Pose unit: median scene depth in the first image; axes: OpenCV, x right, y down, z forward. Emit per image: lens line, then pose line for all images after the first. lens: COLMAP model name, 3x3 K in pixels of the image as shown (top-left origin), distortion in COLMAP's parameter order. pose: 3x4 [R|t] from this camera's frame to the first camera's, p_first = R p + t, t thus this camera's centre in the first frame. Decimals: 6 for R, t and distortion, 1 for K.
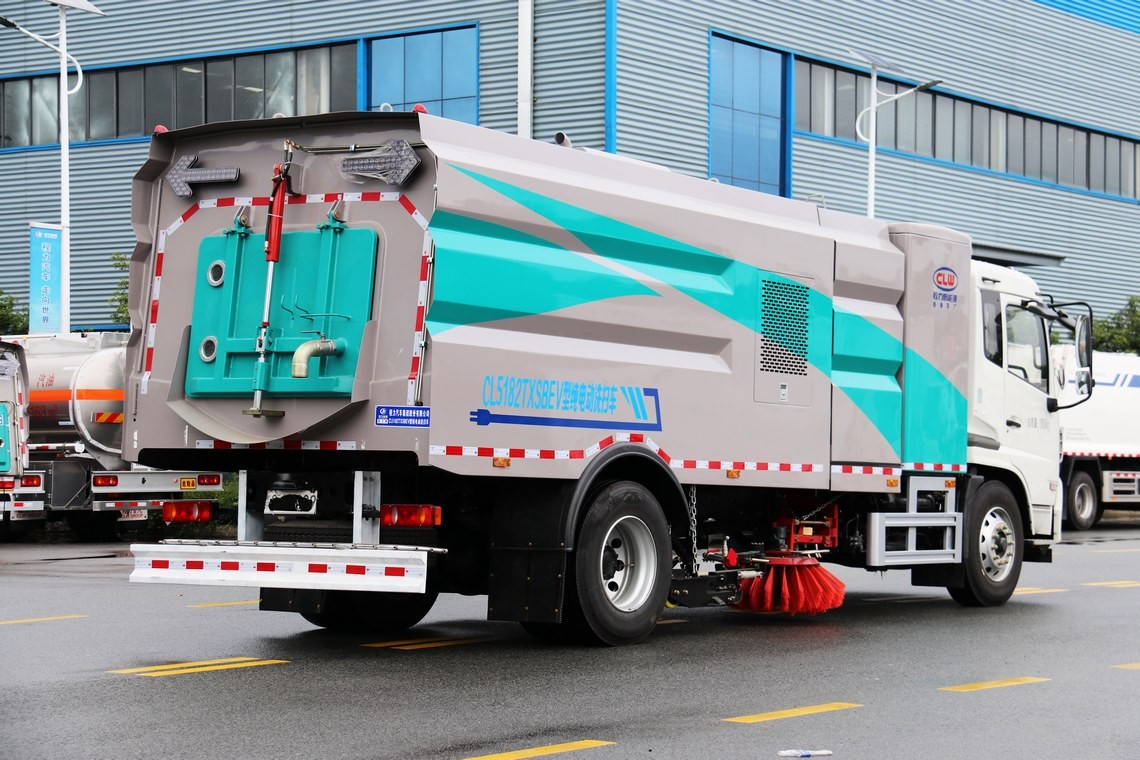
lens RADIAL K [[2504.9, 0, 574.0], [0, 2504.9, 374.4], [0, 0, 1]] dist [0.293454, 0.000000]
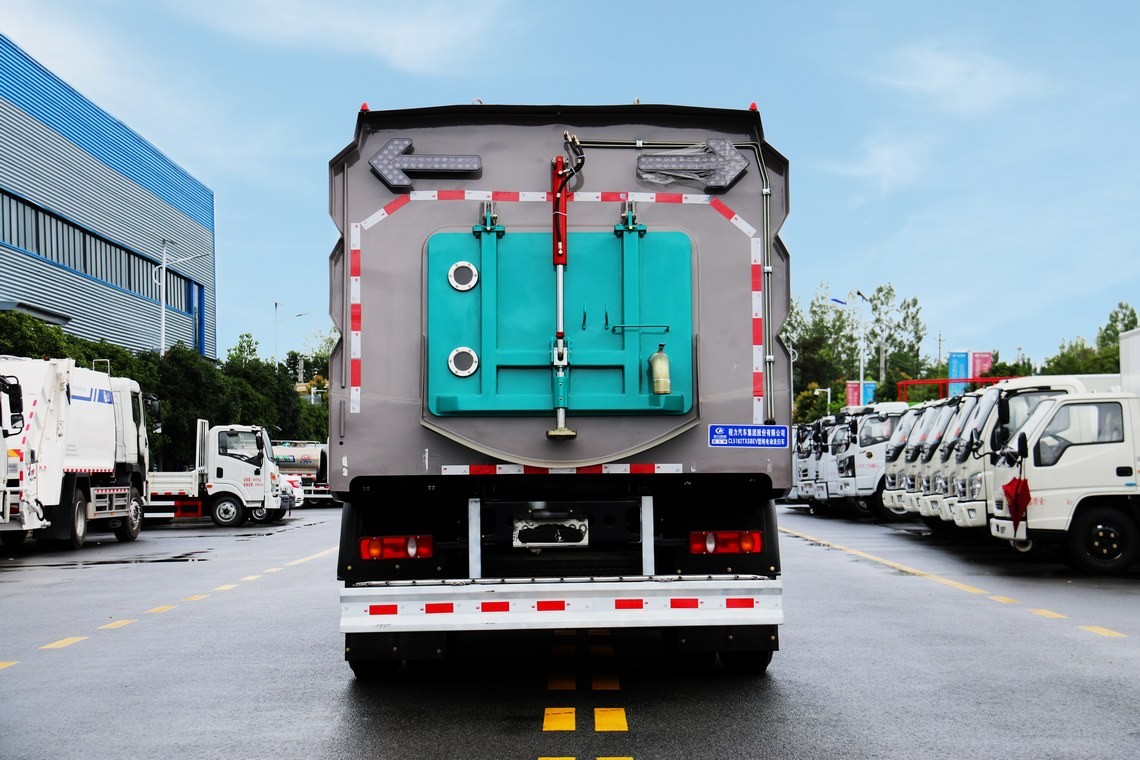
lens RADIAL K [[2504.9, 0, 574.7], [0, 2504.9, 377.0], [0, 0, 1]] dist [0.293454, 0.000000]
pose [[0.791323, 0.004815, 0.611379, -0.557186], [-0.002115, 0.999985, -0.005137, -0.000218], [-0.611394, 0.002772, 0.791321, 0.243547]]
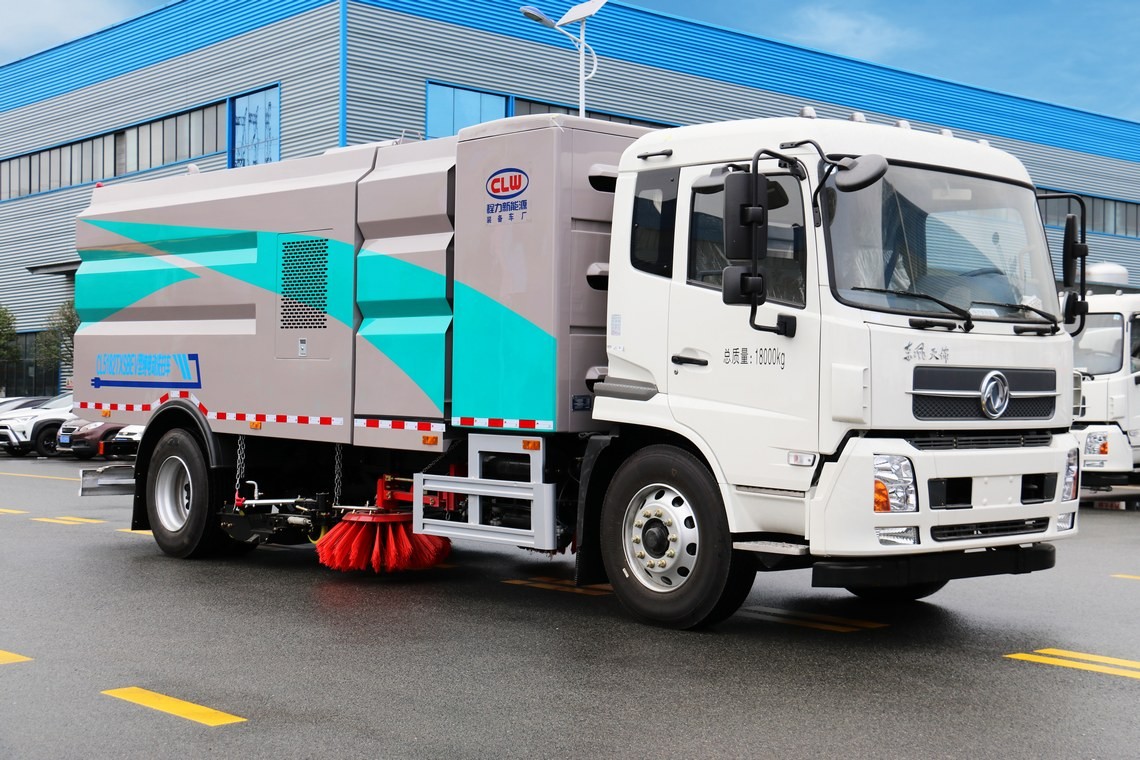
lens RADIAL K [[1550.3, 0, 566.4], [0, 1550.3, 379.2], [0, 0, 1]] dist [0.076777, 0.000000]
pose [[-0.216967, -0.027053, -0.975804, 0.760298], [0.022597, 0.999209, -0.032726, 0.048671], [0.975917, -0.029151, -0.216184, 1.389840]]
